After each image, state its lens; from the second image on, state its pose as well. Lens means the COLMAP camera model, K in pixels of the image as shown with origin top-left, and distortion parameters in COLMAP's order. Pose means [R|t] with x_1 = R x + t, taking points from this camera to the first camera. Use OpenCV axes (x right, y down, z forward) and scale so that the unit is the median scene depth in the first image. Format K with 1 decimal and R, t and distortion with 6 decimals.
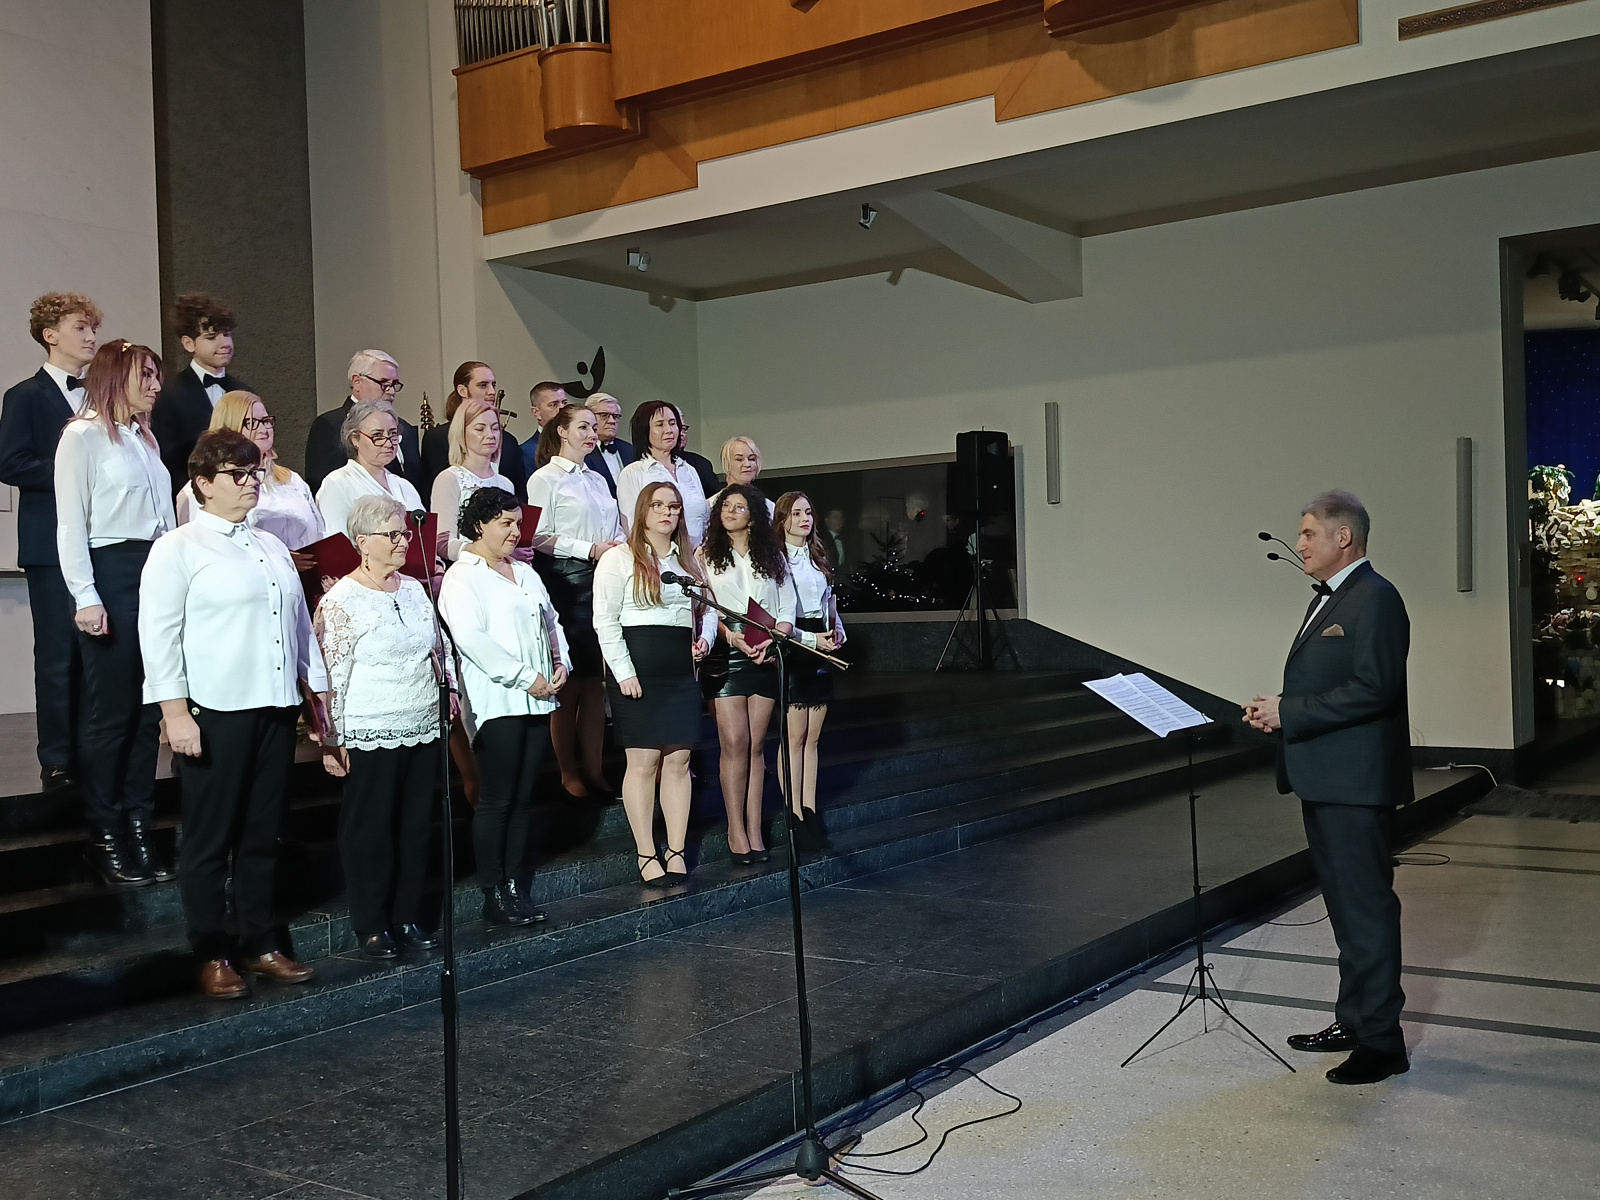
lens RADIAL K [[1630.1, 0, 802.0], [0, 1630.1, 628.9], [0, 0, 1]] dist [0.061264, 0.000000]
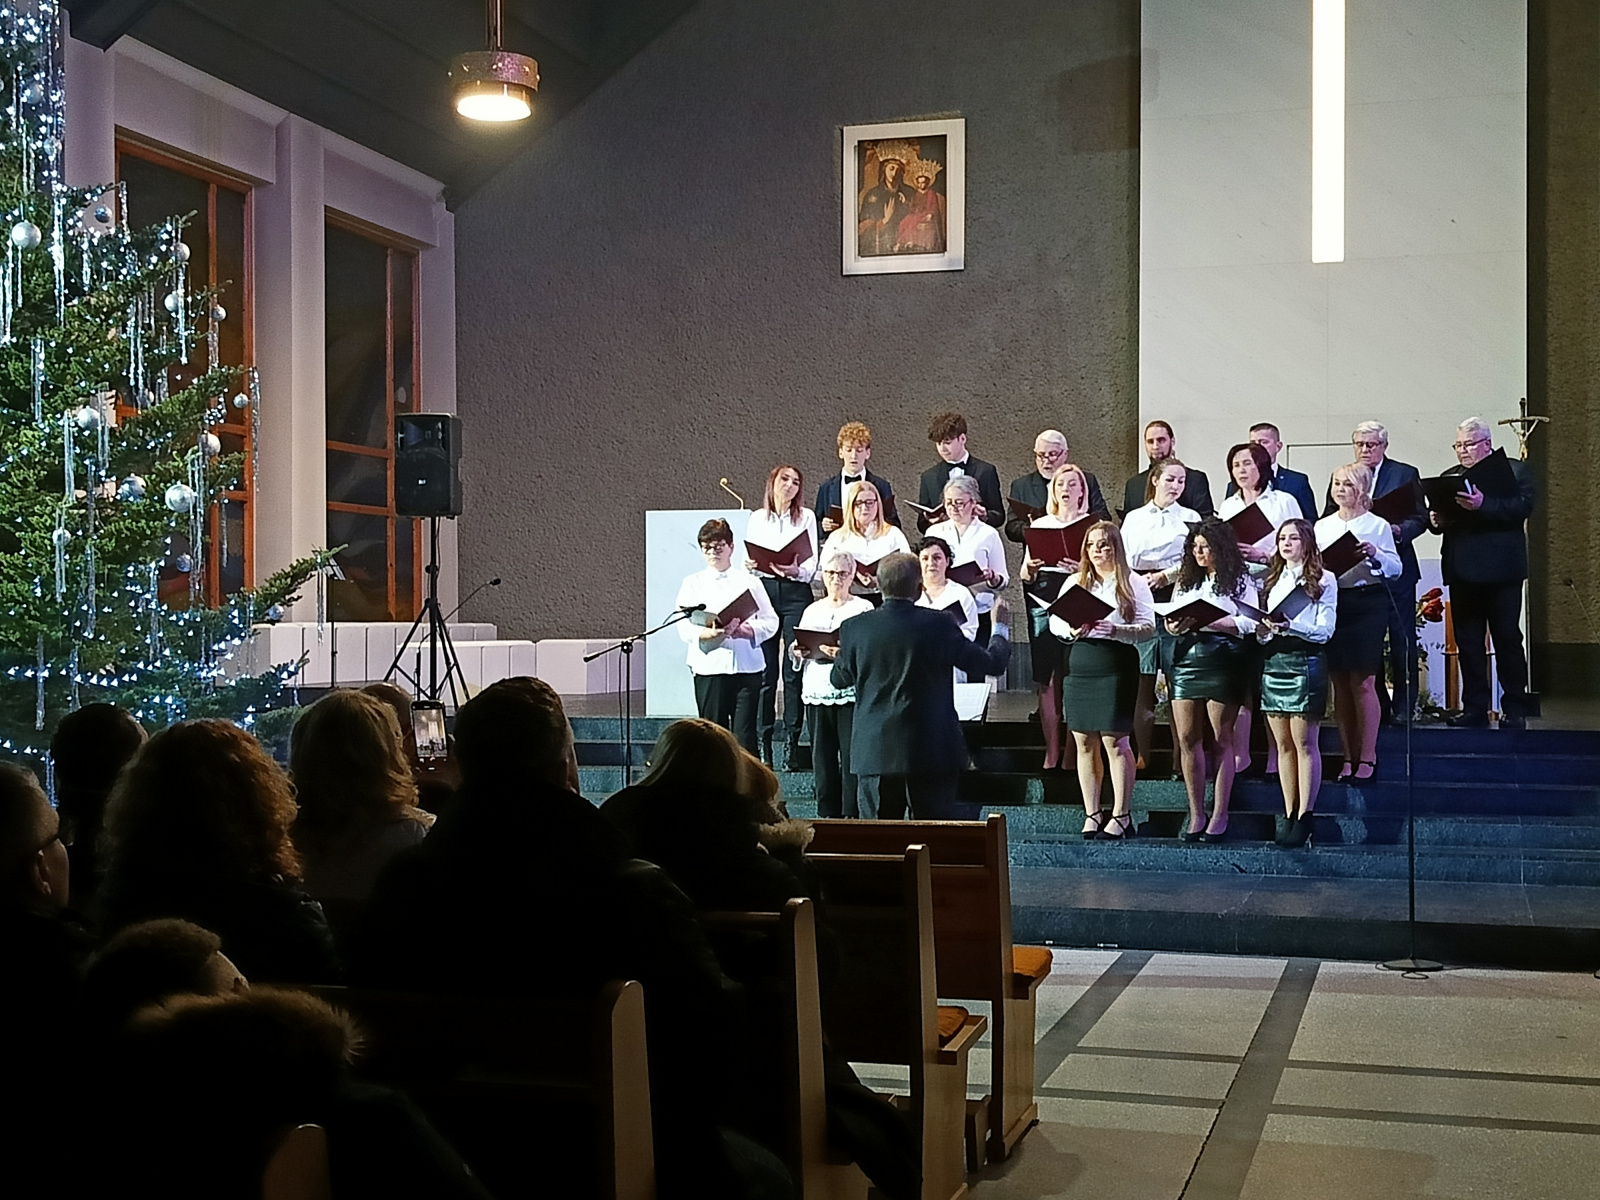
lens RADIAL K [[2172.0, 0, 795.8], [0, 2172.0, 650.5], [0, 0, 1]] dist [0.080664, 0.000000]
pose [[0.311259, 0.041288, -0.949428, 0.825281], [-0.020293, 0.999117, 0.036796, -0.027607], [0.950108, 0.007814, 0.311822, 0.138792]]
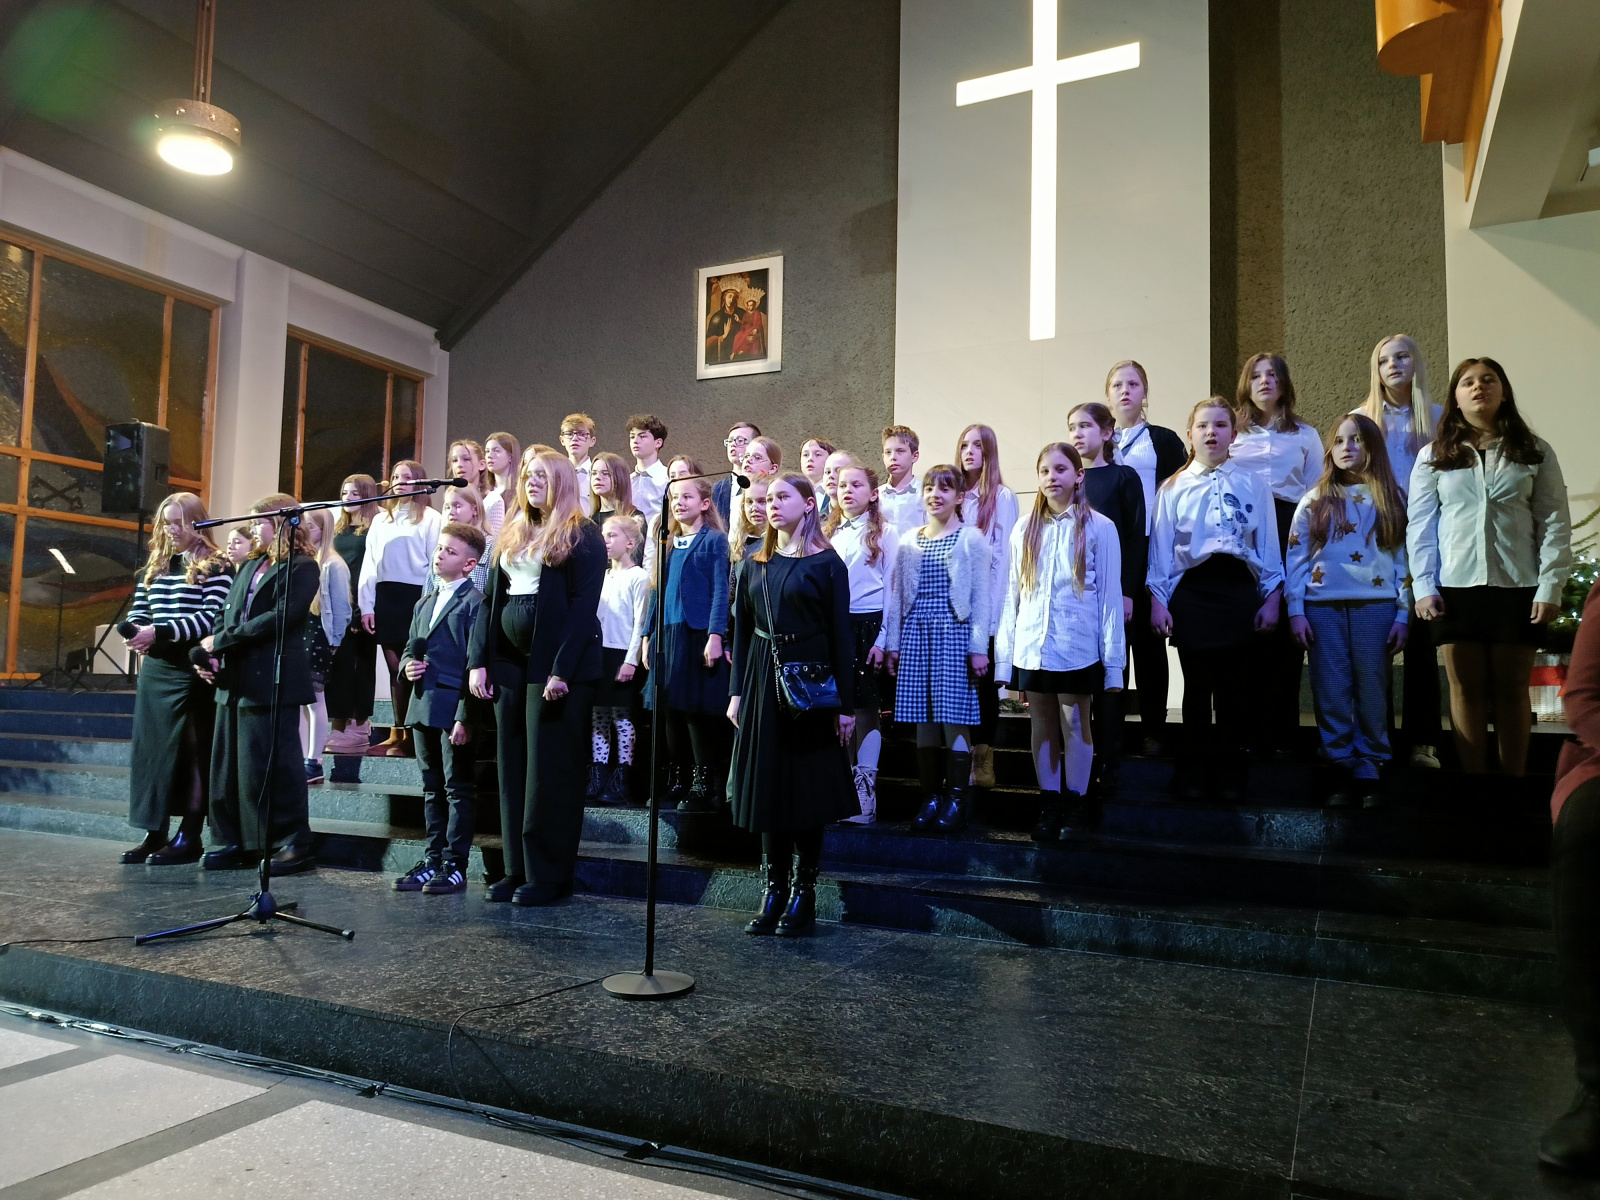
lens RADIAL K [[1130.9, 0, 808.0], [0, 1130.9, 614.2], [0, 0, 1]] dist [0.048005, -0.052425]
pose [[0.161547, -0.034497, -0.986262, 0.379645], [-0.035943, 0.998520, -0.040813, 0.020927], [0.986210, 0.042042, 0.160068, 0.618382]]
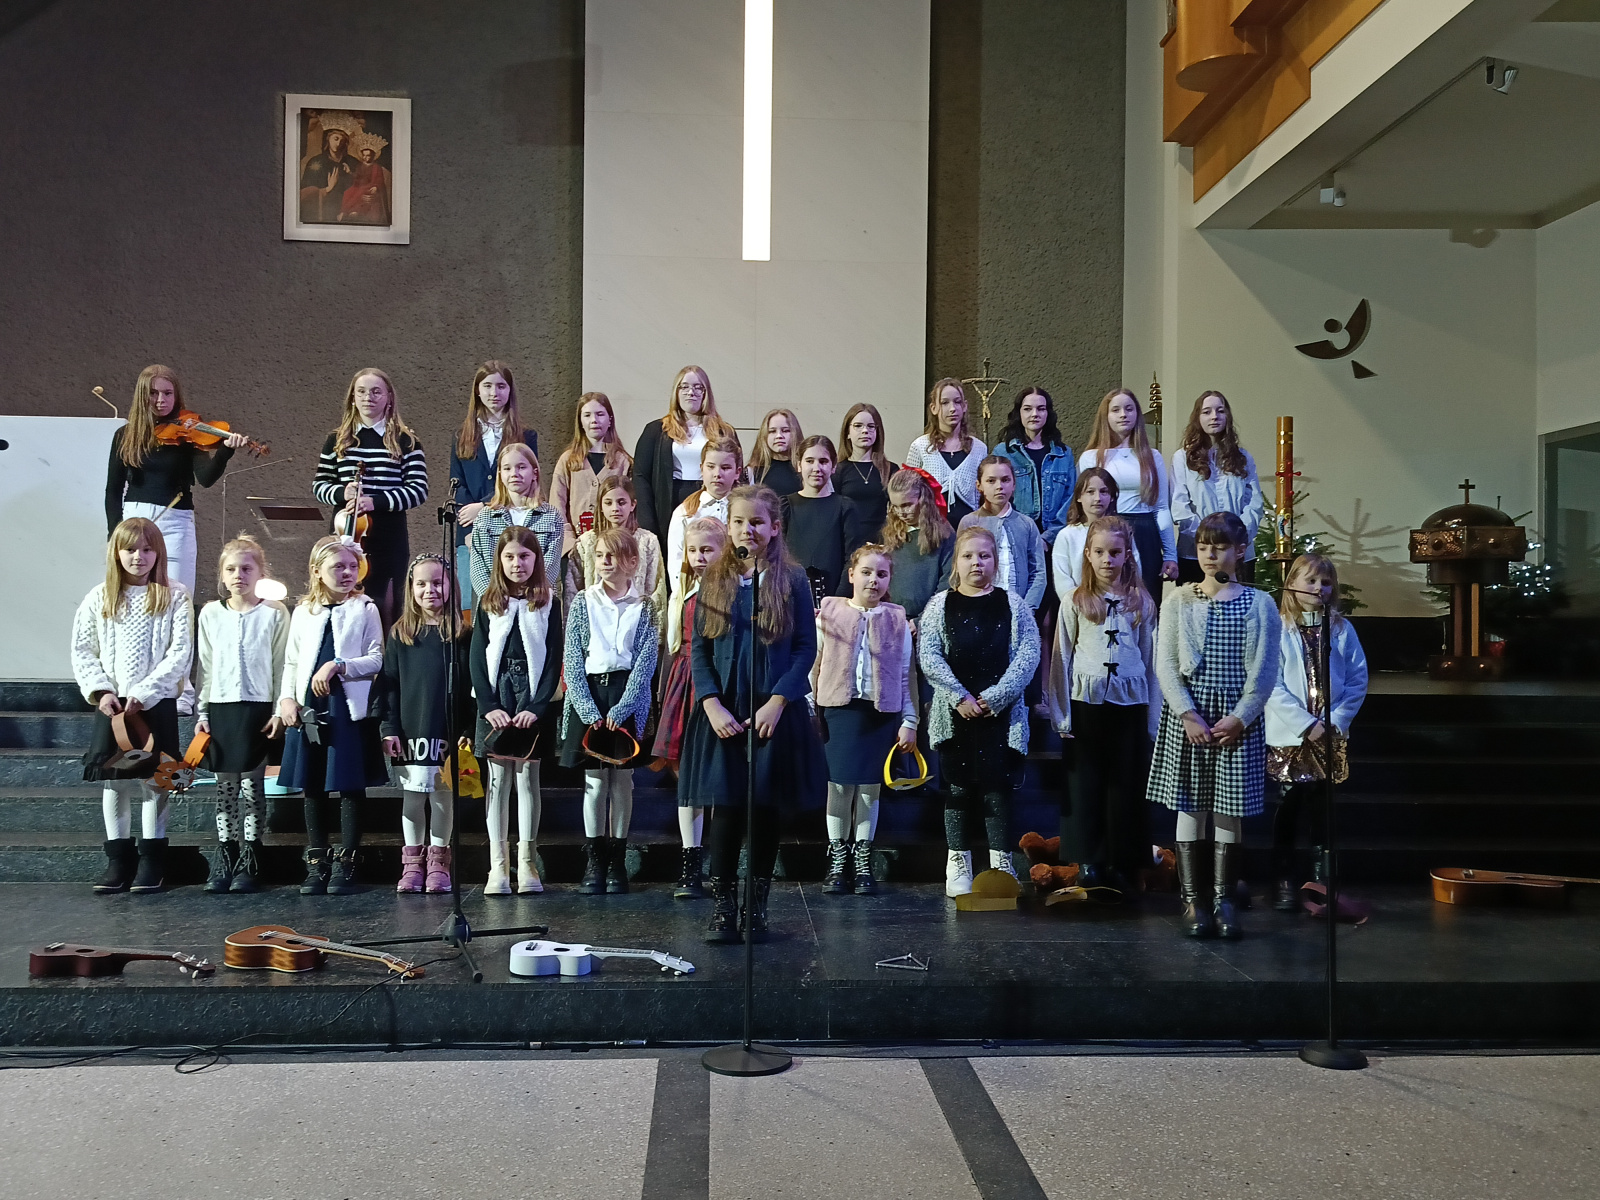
lens RADIAL K [[1427.0, 0, 798.9], [0, 1427.0, 603.4], [0, 0, 1]] dist [0.082849, -0.110459]
pose [[0.612650, 0.026546, -0.789908, 0.378463], [-0.040377, 0.999182, 0.002263, 0.005625], [0.789322, 0.030508, 0.613221, 0.326918]]
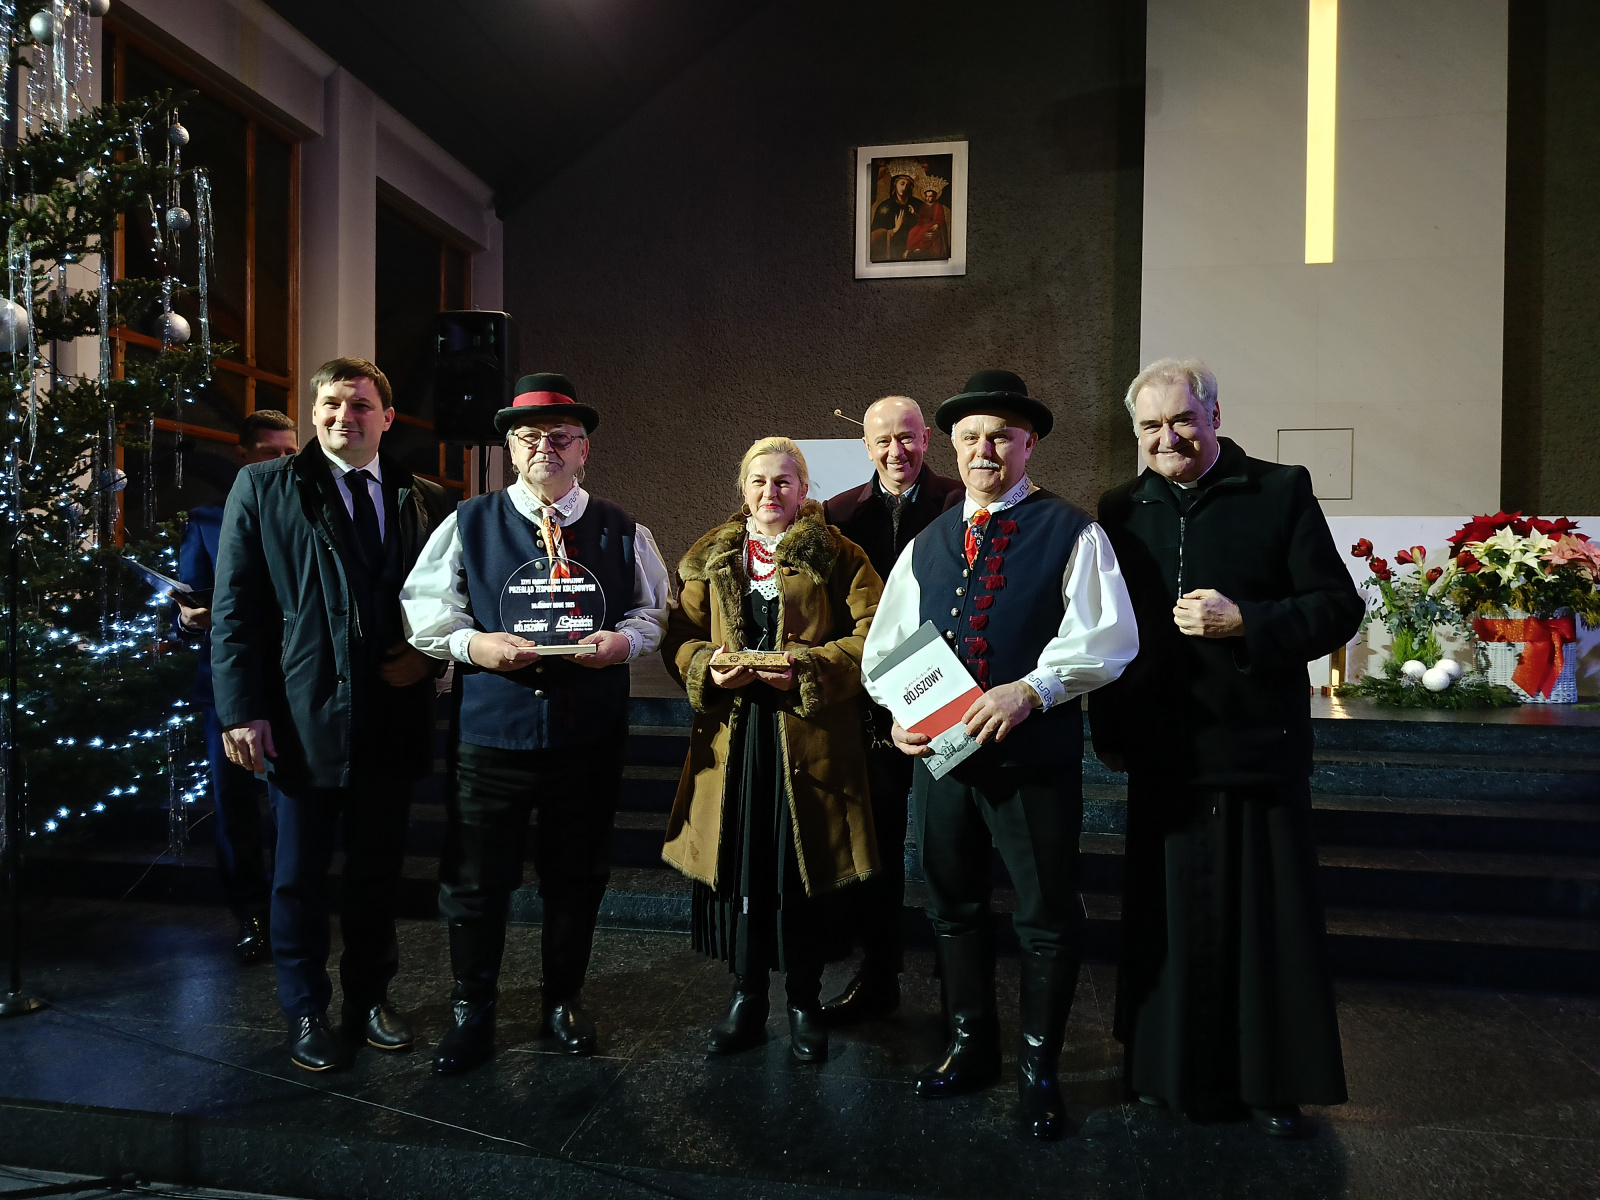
lens RADIAL K [[1130.9, 0, 800.3], [0, 1130.9, 603.6], [0, 0, 1]] dist [0.048005, -0.052425]
pose [[0.415098, 0.042969, -0.908761, 0.142625], [-0.035609, 0.998886, 0.030965, -0.002823], [0.909080, 0.019506, 0.416166, 0.241858]]
